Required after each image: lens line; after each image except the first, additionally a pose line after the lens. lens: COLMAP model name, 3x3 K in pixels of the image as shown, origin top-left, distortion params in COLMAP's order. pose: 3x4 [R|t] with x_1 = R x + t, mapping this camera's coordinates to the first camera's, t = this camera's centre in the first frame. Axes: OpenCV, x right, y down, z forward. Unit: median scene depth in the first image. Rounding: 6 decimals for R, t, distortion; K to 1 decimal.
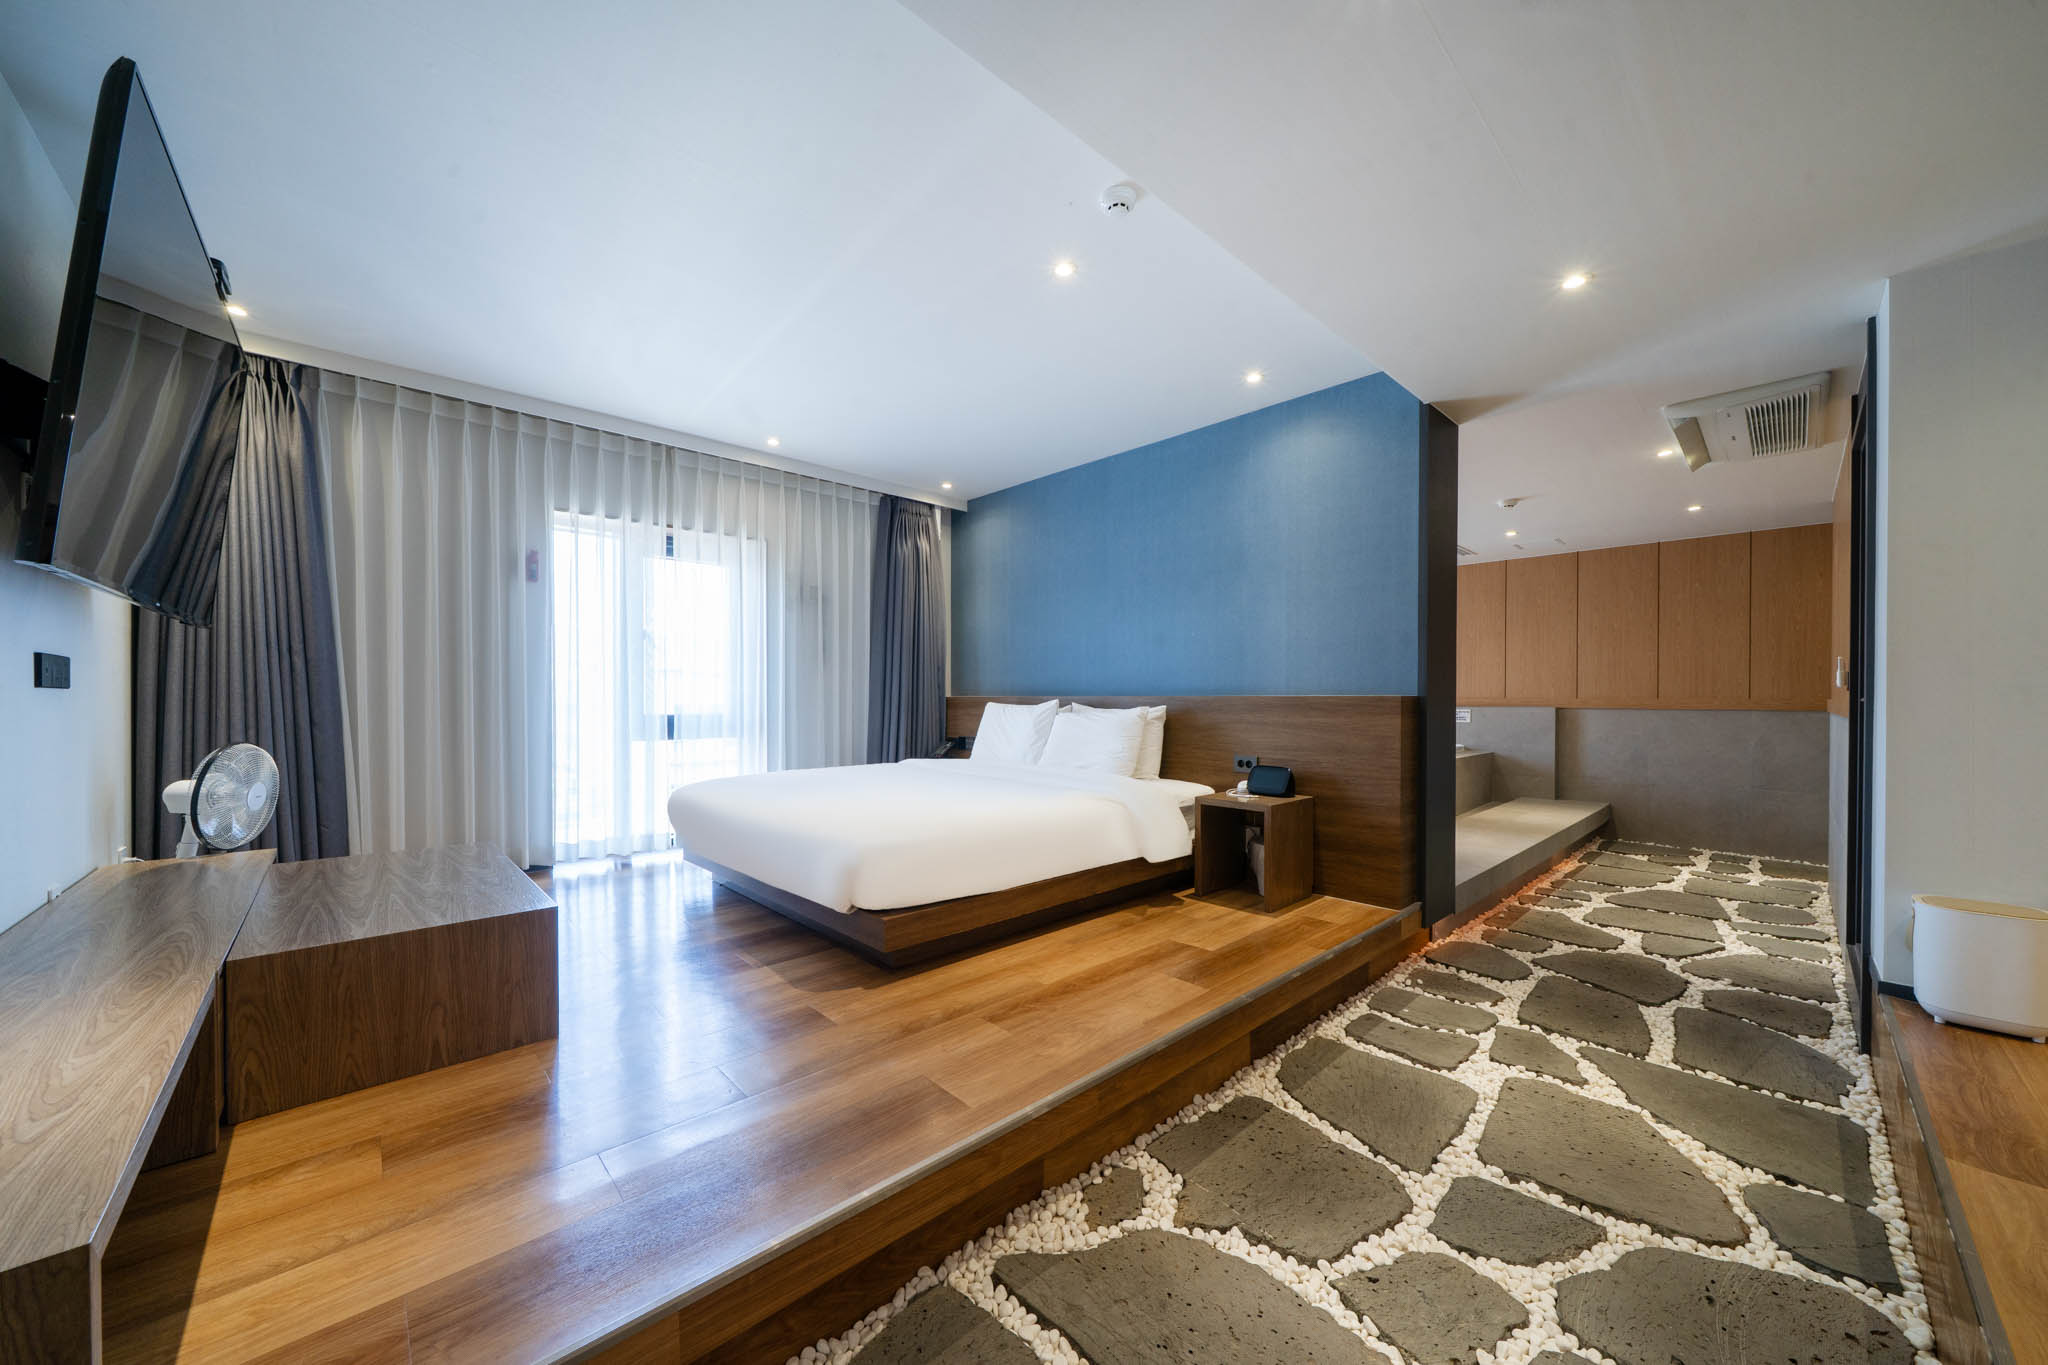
lens RADIAL K [[719.7, 0, 1022.1], [0, 719.7, 691.1], [0, 0, 1]] dist [0.000417, -0.000034]
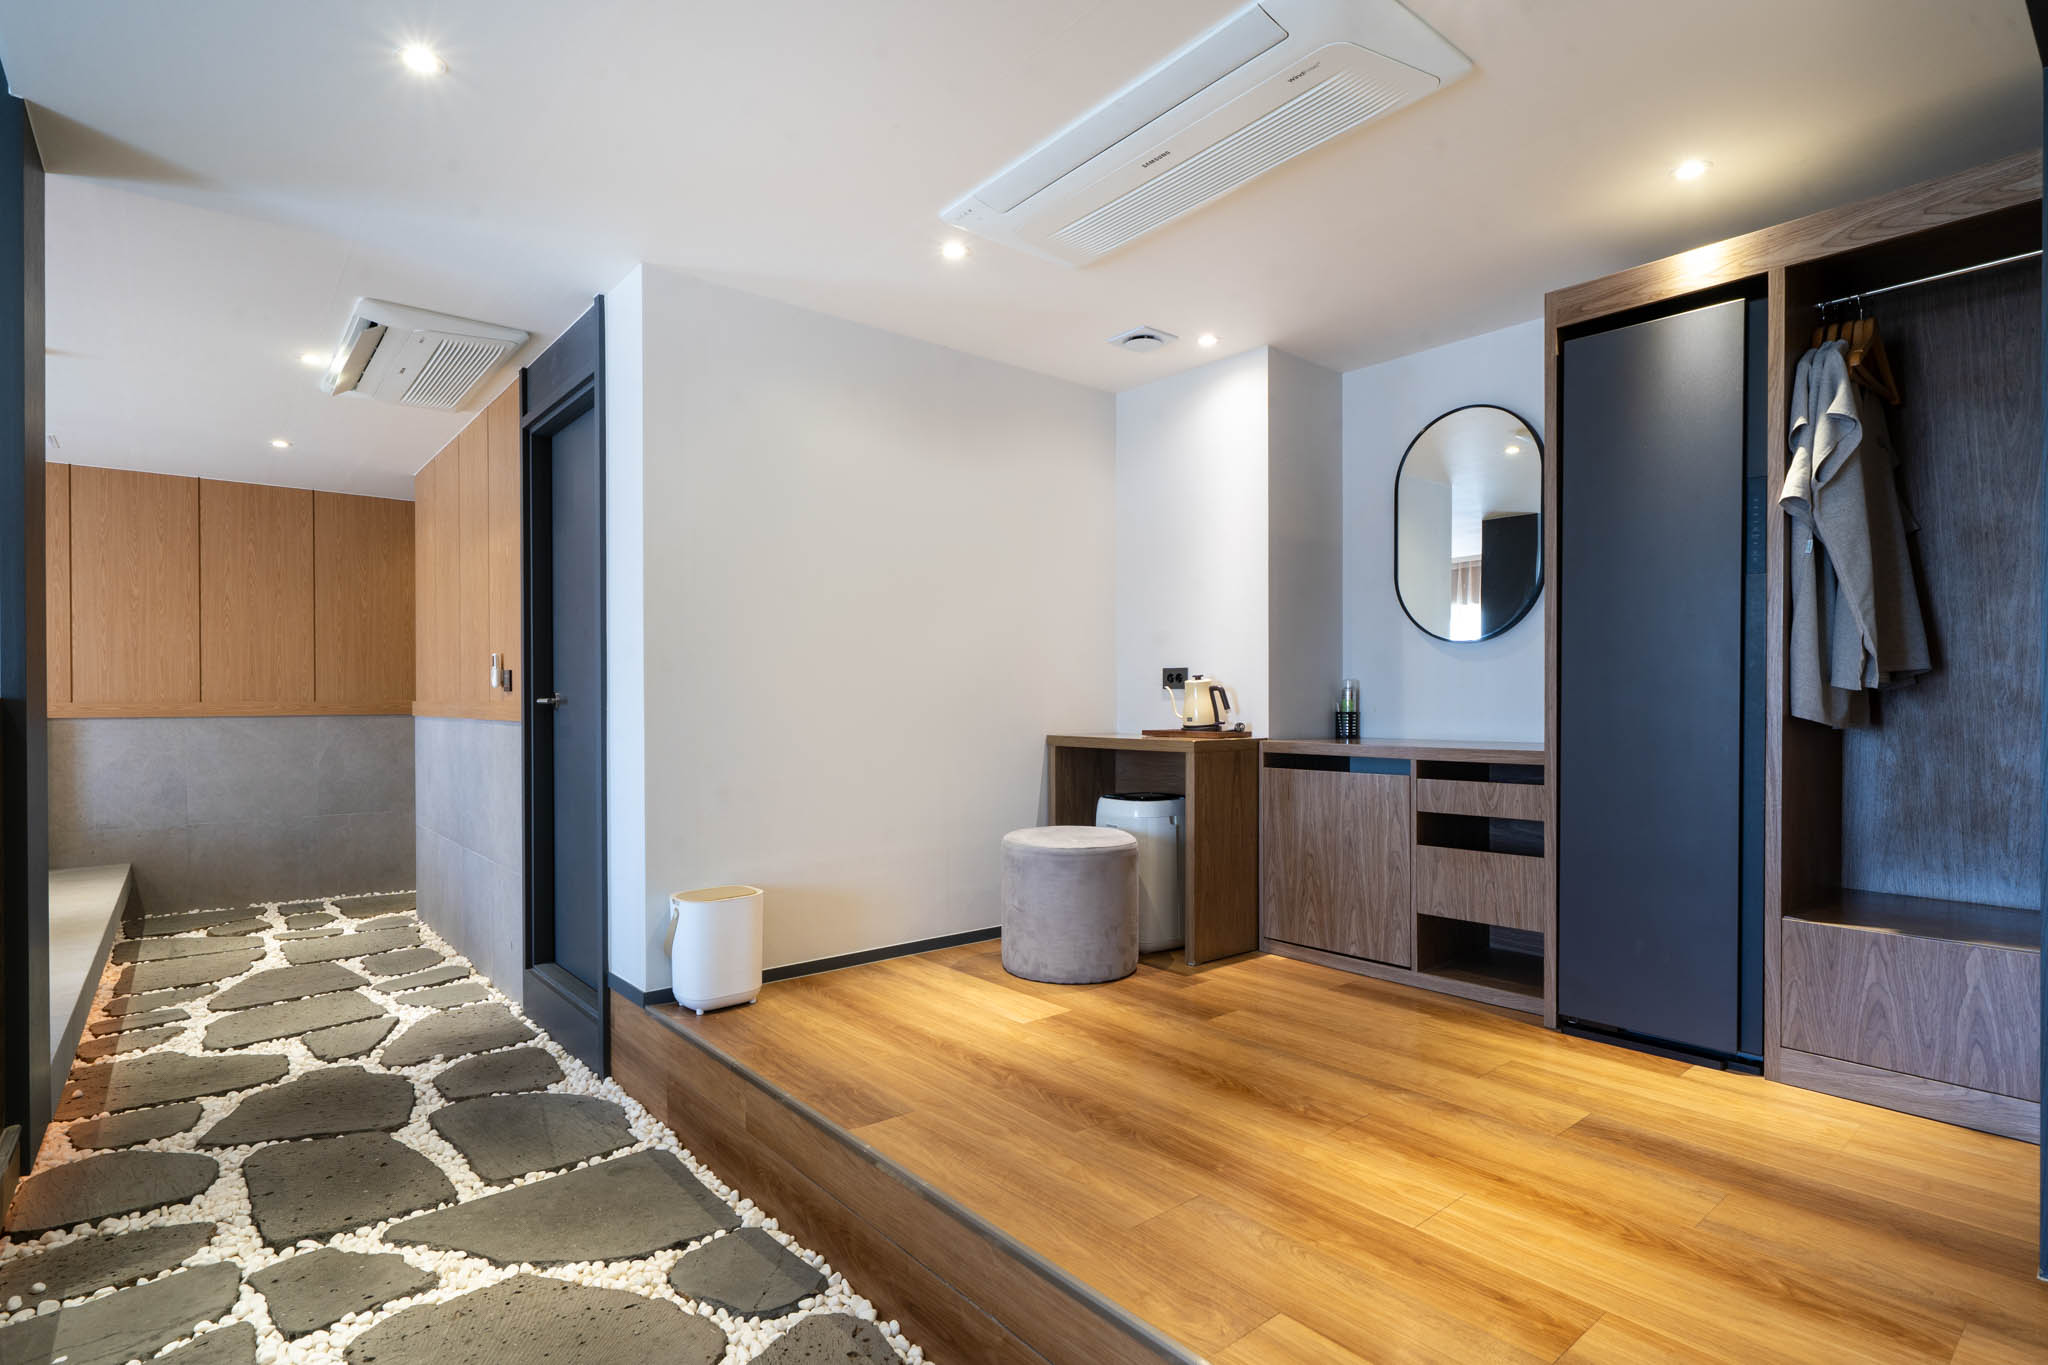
lens RADIAL K [[1004.0, 0, 1022.4], [0, 1004.0, 695.0], [0, 0, 1]] dist [-0.000976, 0.000488]
pose [[0.062705, 0.000429, 0.998032, -0.082844], [-0.003131, 0.999995, -0.000234, 0.003692], [-0.998027, -0.003110, 0.062706, 0.311382]]
